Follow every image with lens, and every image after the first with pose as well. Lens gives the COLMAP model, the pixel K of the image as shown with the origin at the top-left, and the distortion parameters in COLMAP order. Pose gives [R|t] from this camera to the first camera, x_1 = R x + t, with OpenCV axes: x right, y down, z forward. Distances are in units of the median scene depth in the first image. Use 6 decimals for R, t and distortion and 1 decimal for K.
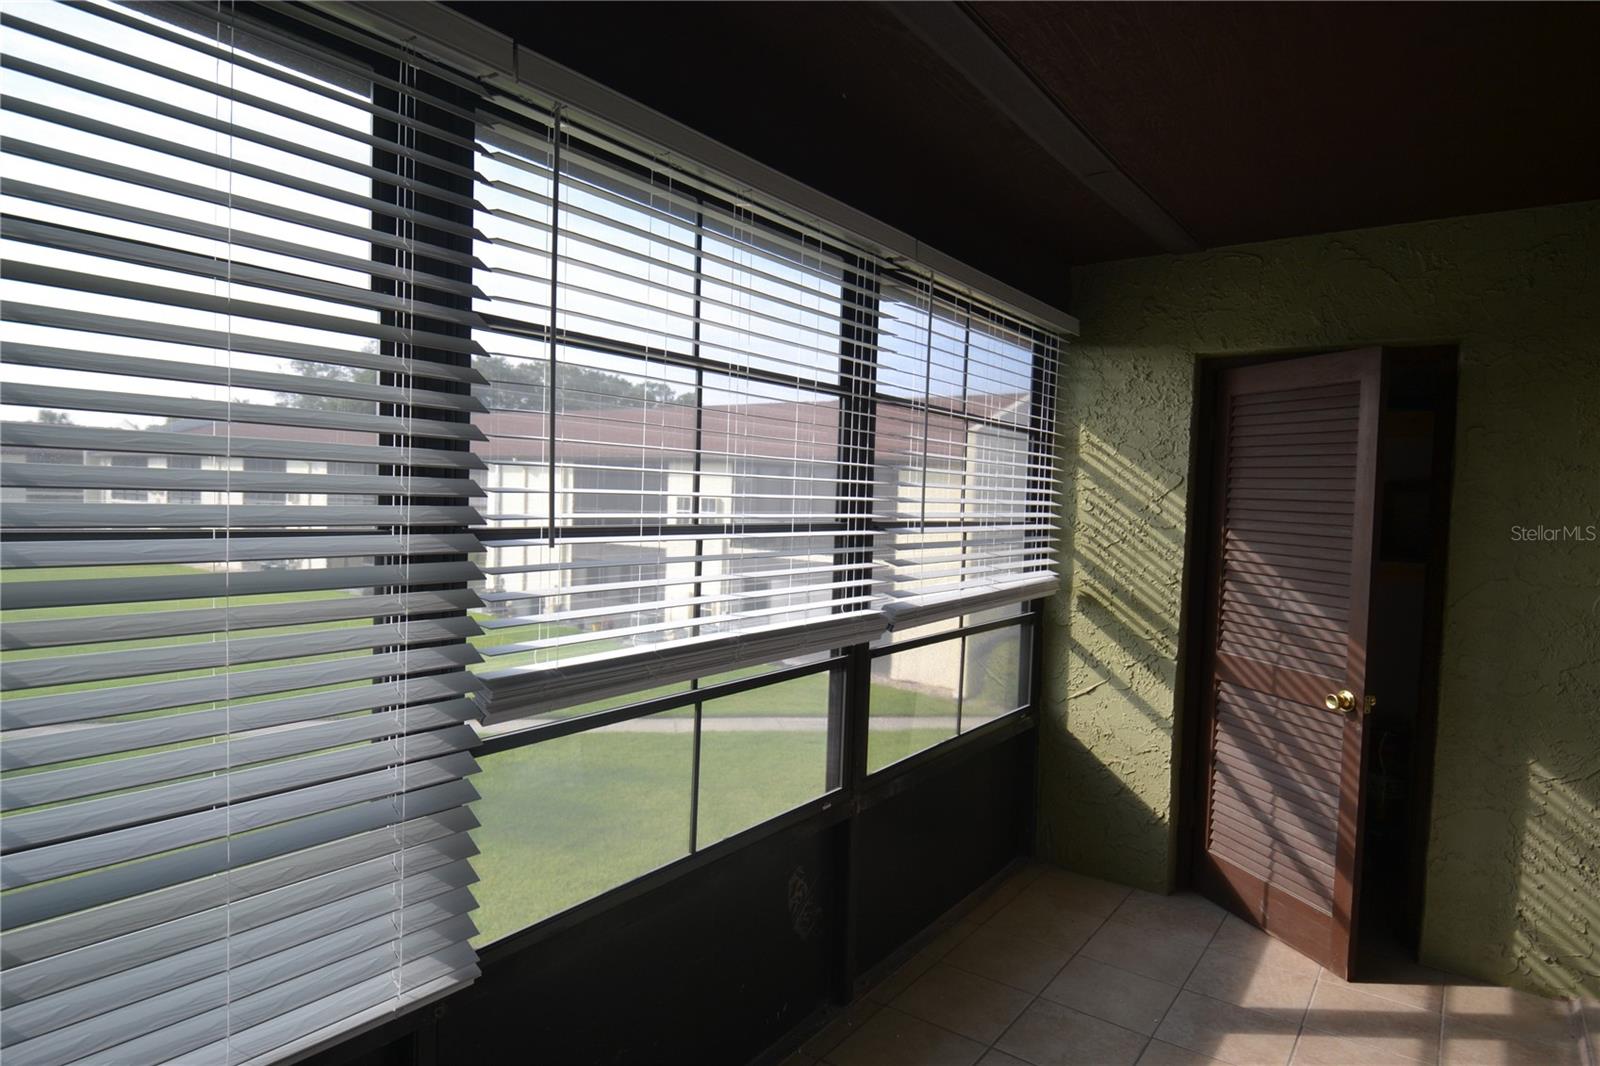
lens RADIAL K [[924.0, 0, 802.7], [0, 924.0, 545.4], [0, 0, 1]] dist [0.030777, -0.039273]
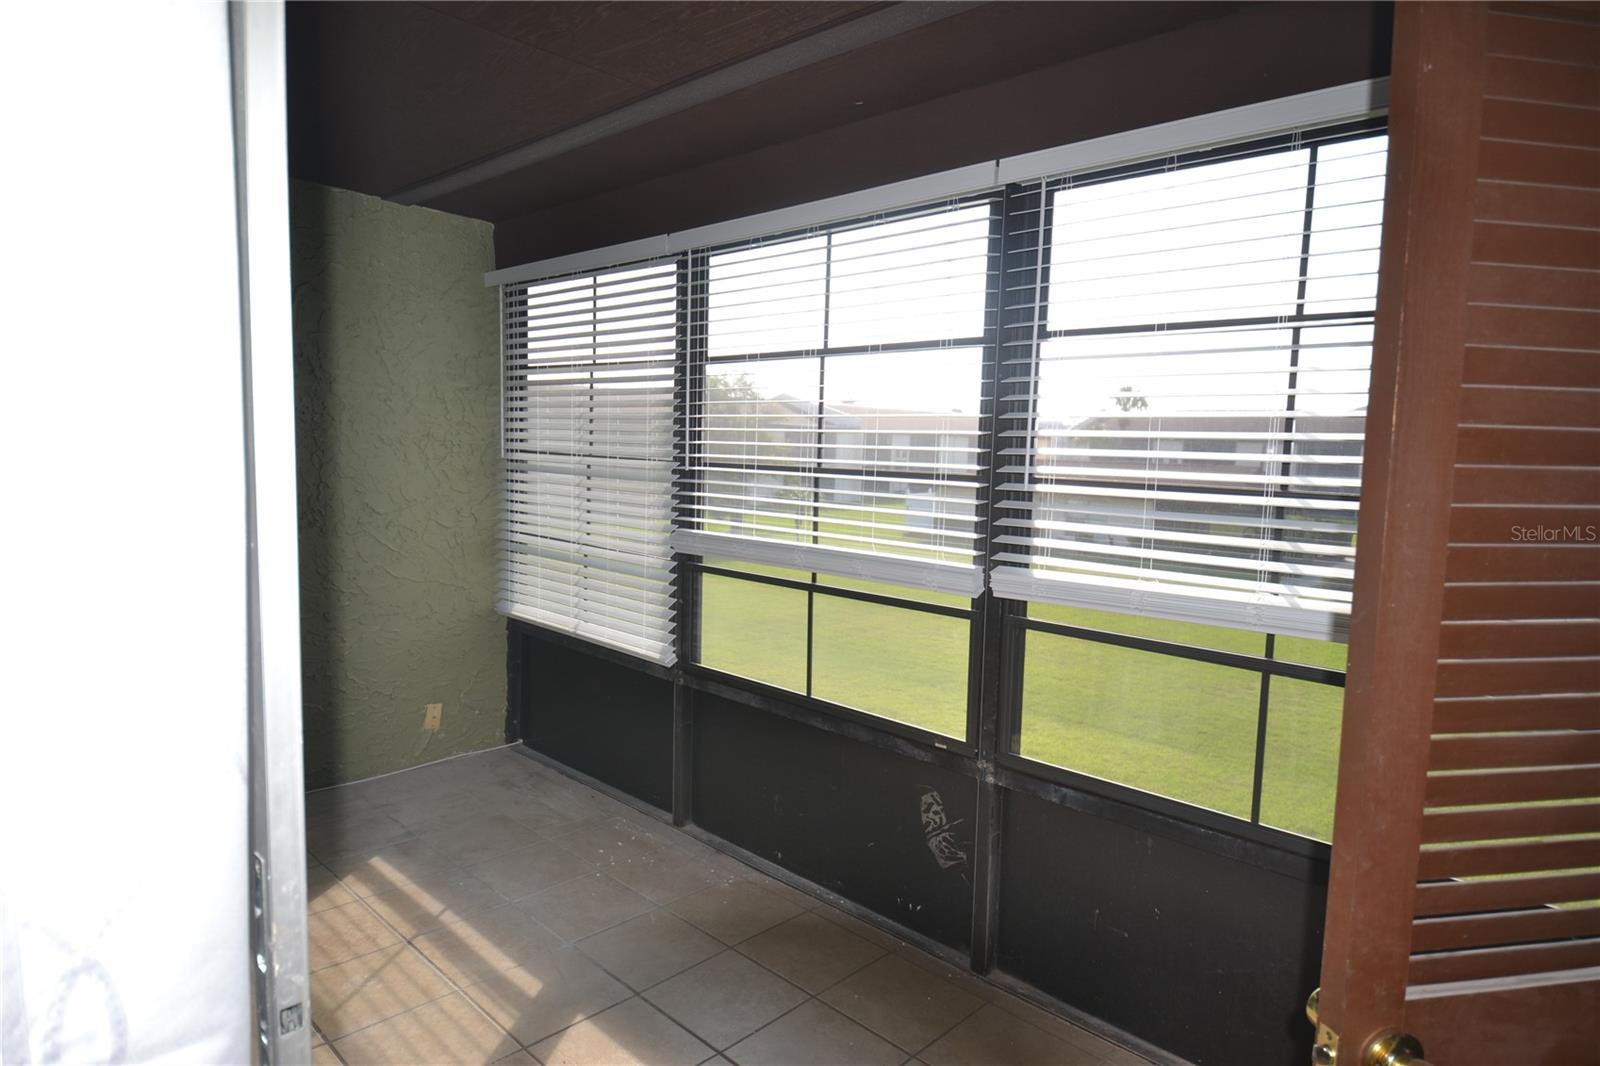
lens RADIAL K [[924.0, 0, 802.3], [0, 924.0, 518.7], [0, 0, 1]] dist [0.030777, -0.039273]
pose [[-0.132901, 0.058620, -0.989394, 1.074579], [-0.075256, 0.994771, 0.069047, -0.032836], [0.988268, 0.083635, -0.127795, 0.966903]]
